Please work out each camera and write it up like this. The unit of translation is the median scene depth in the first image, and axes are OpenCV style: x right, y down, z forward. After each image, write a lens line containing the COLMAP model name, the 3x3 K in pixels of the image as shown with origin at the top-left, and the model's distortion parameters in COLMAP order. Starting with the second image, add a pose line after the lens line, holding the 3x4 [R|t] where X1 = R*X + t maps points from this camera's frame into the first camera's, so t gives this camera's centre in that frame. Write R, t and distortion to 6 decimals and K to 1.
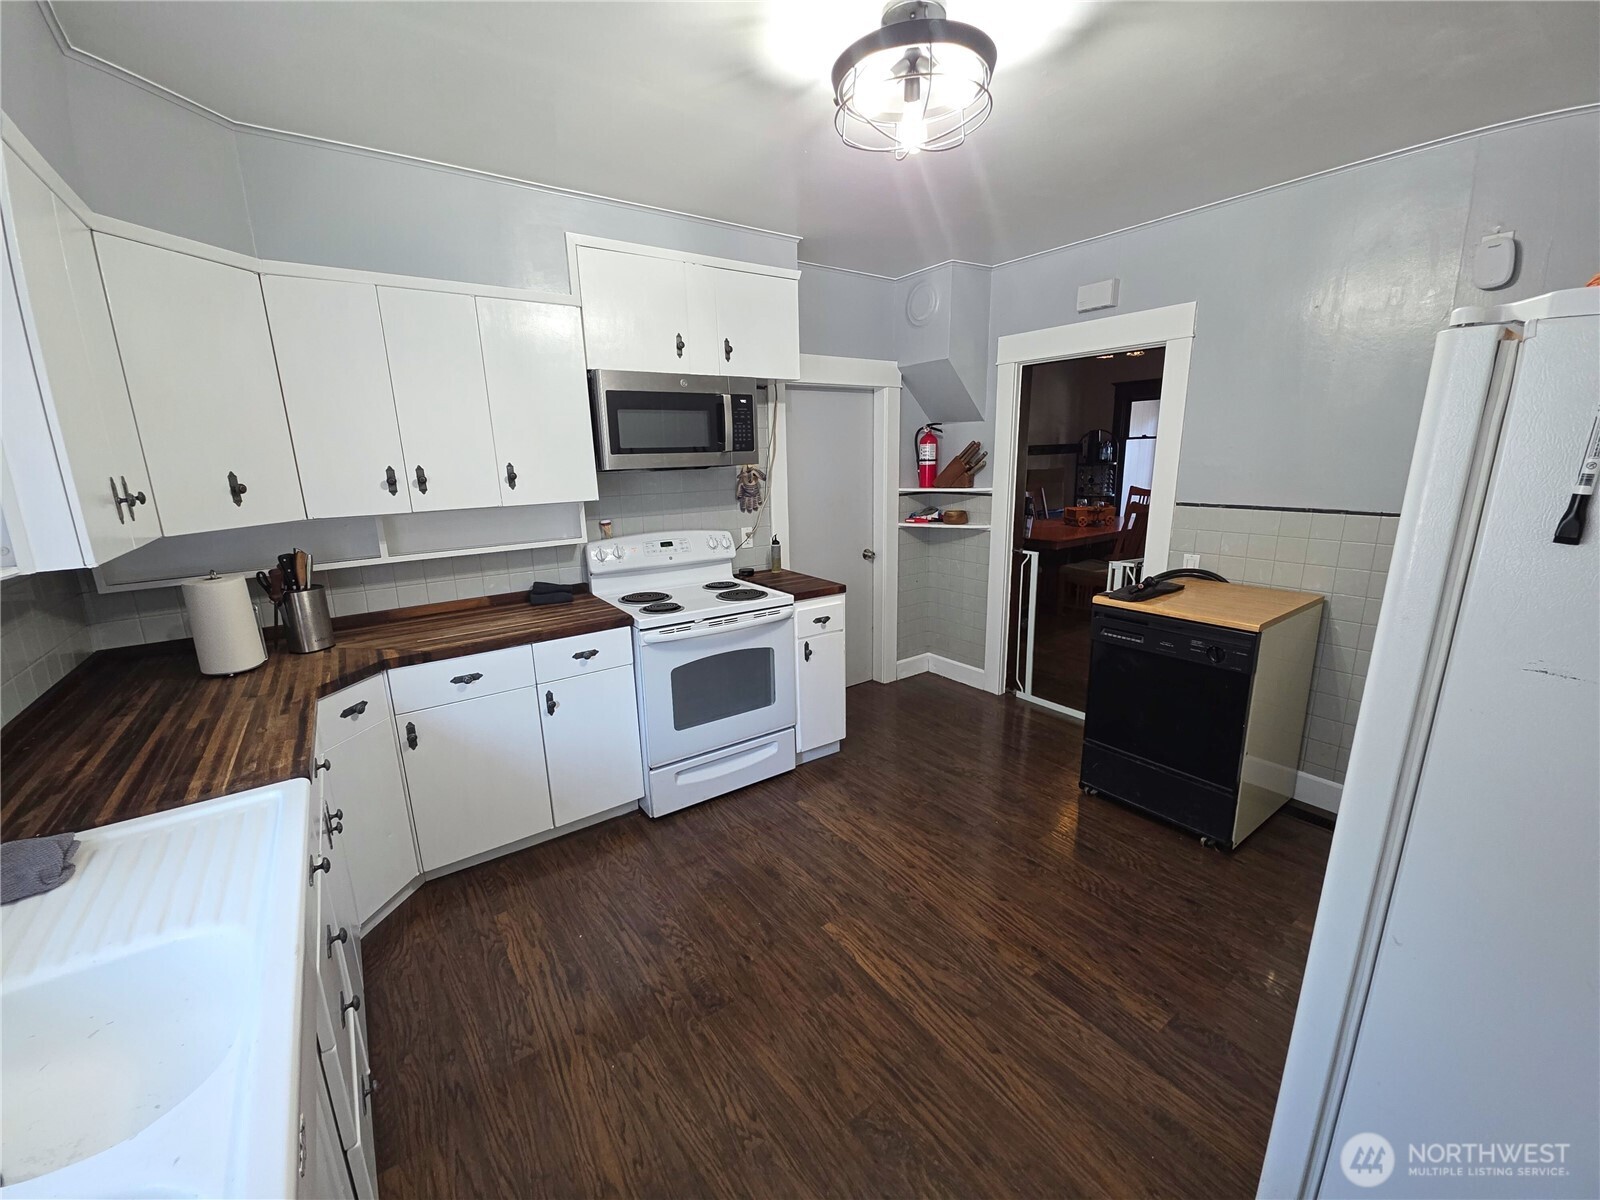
lens RADIAL K [[654.3, 0, 816.6], [0, 654.3, 601.1], [0, 0, 1]] dist [0.007685, -0.005882]
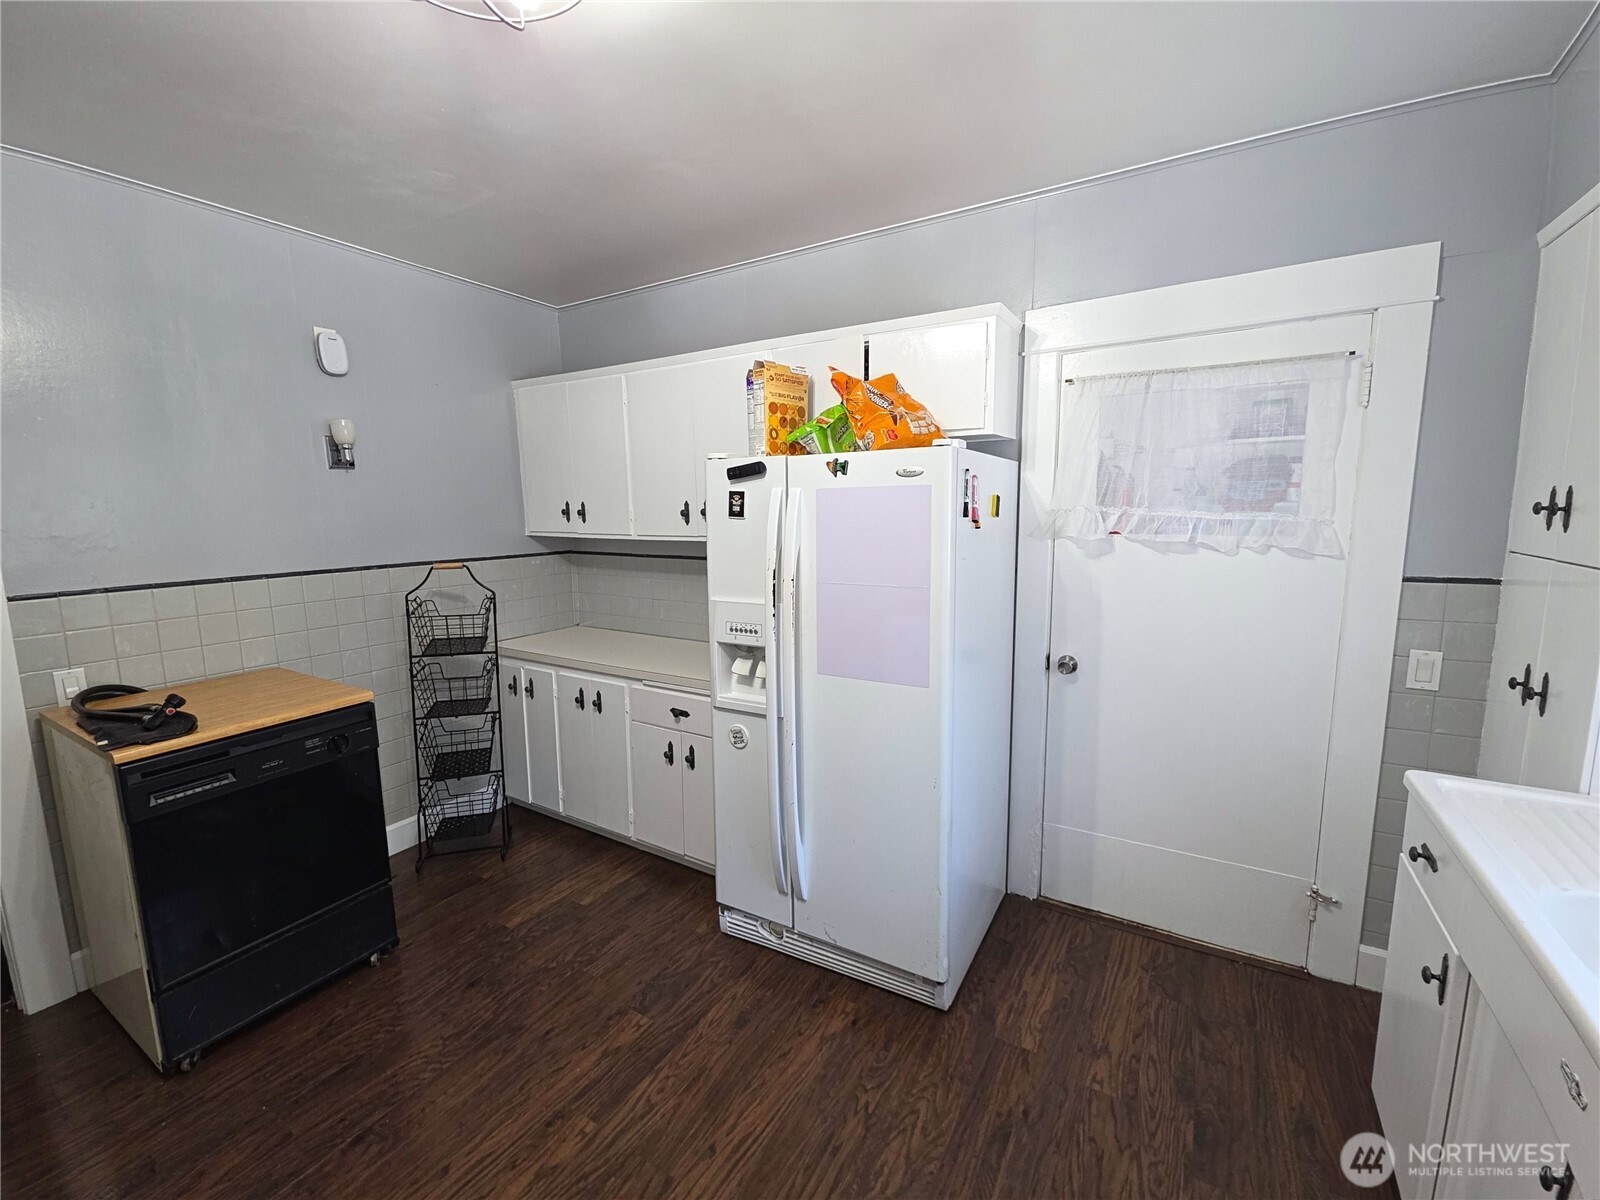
lens RADIAL K [[654.3, 0, 791.5], [0, 654.3, 602.9], [0, 0, 1]] dist [0.007685, -0.005882]
pose [[-0.380579, -0.110243, 0.918153, -0.388656], [0.228548, 0.950855, 0.208904, -0.142473], [-0.896061, 0.289347, -0.336680, 0.755255]]
